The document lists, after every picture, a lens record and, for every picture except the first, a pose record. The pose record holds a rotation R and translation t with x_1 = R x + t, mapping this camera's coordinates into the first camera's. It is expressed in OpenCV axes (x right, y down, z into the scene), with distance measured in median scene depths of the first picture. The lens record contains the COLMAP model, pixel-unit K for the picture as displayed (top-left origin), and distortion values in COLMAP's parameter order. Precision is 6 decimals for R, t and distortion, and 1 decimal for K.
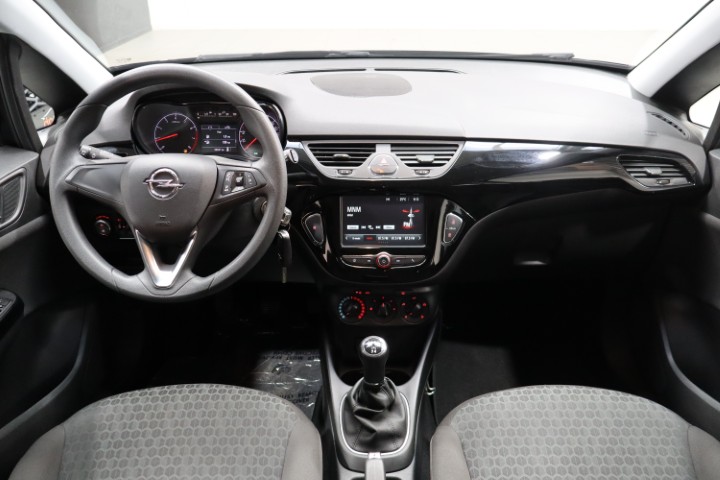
lens RADIAL K [[606.5, 0, 360.9], [0, 606.5, 240.6], [0, 0, 1]] dist [-0.005942, -0.000048]
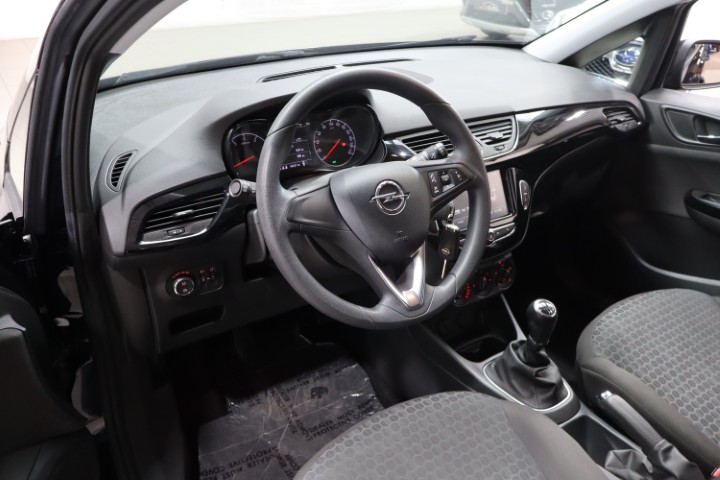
lens RADIAL K [[606.5, 0, 360.9], [0, 606.5, 239.3], [0, 0, 1]] dist [-0.005942, -0.000048]
pose [[0.836326, -0.242190, 0.491835, -0.655097], [0.244329, 0.967766, 0.061088, -0.078800], [-0.490776, 0.069080, 0.868543, 0.184926]]
